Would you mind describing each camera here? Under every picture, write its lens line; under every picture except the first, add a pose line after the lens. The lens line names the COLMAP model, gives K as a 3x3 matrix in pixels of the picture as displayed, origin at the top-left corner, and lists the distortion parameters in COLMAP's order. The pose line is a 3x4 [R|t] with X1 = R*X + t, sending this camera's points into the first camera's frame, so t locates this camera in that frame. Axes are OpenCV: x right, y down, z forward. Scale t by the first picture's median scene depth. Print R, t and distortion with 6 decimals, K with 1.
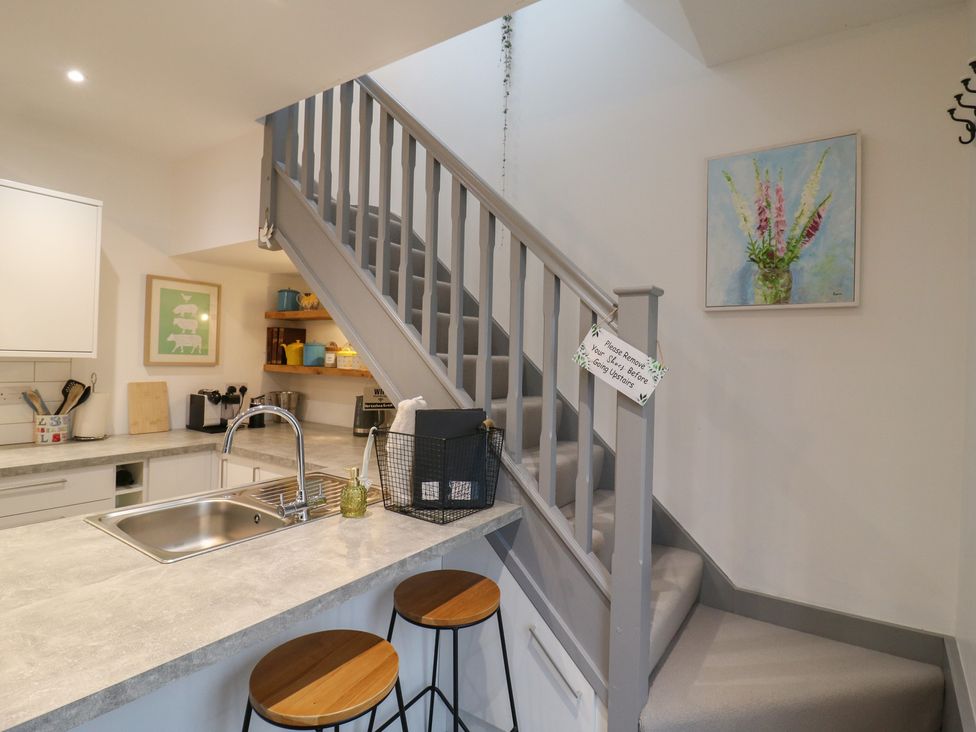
lens RADIAL K [[509.0, 0, 493.8], [0, 509.0, 355.7], [0, 0, 1]] dist [0.001964, -0.016073]
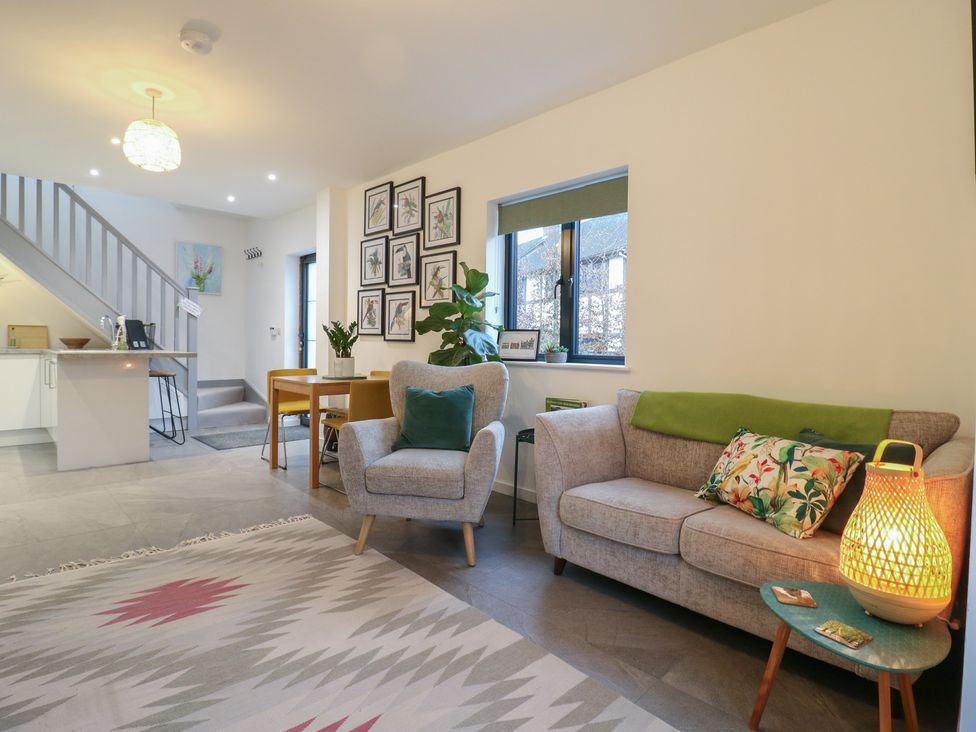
lens RADIAL K [[509.0, 0, 493.8], [0, 509.0, 355.7], [0, 0, 1]] dist [0.001964, -0.016073]
pose [[0.192406, -0.049187, 0.980082, -1.794892], [-0.015051, 0.998478, 0.053065, 0.083891], [-0.981200, -0.024961, 0.191373, -1.166977]]
